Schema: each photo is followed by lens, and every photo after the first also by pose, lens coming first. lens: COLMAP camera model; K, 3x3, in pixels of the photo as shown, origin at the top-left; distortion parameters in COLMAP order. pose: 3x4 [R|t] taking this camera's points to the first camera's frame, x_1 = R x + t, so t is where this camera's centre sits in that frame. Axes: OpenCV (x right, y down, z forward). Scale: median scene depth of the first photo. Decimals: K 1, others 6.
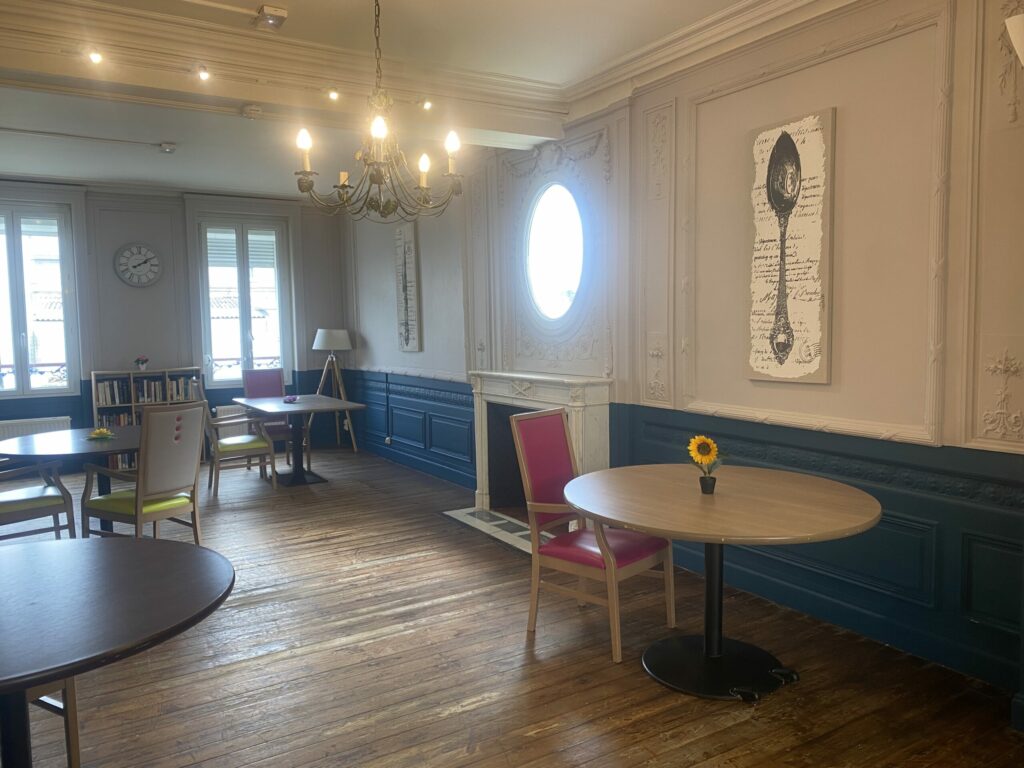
lens RADIAL K [[772.5, 0, 524.0], [0, 772.5, 377.0], [0, 0, 1]] dist [0.129885, -0.223990]
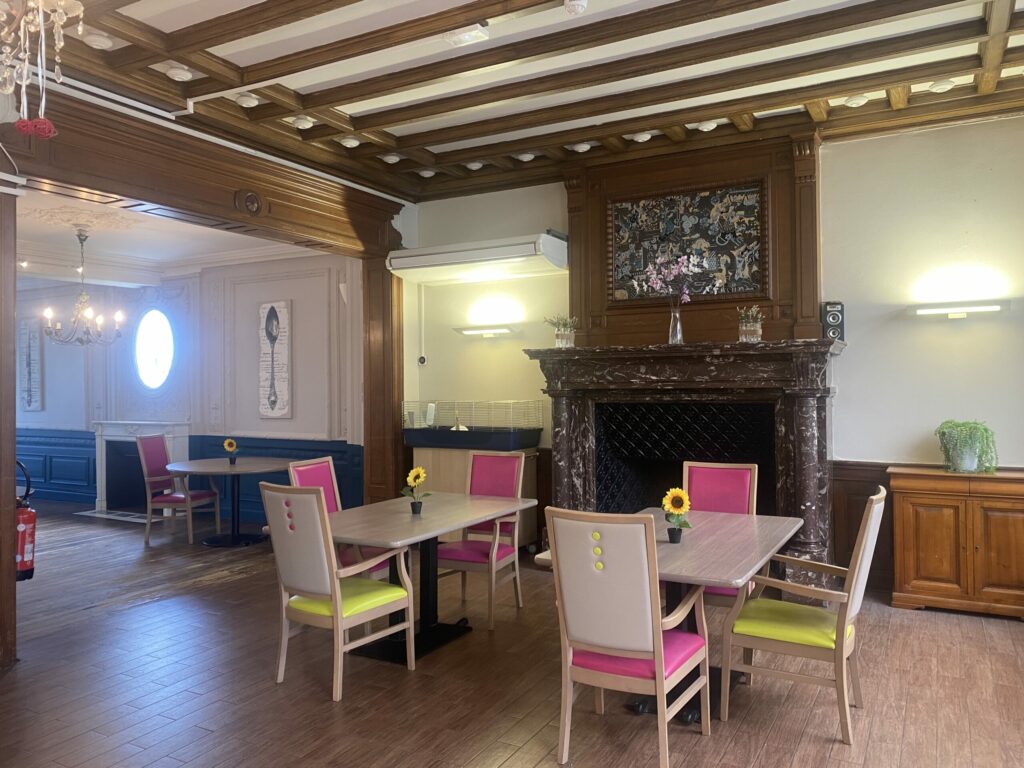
lens RADIAL K [[785.5, 0, 488.6], [0, 785.5, 376.8], [0, 0, 1]] dist [0.107373, -0.234757]
pose [[0.892843, 0.010220, 0.450253, -0.124677], [0.027884, 0.996570, -0.077915, 0.077554], [-0.449505, 0.082121, 0.889495, -1.211303]]
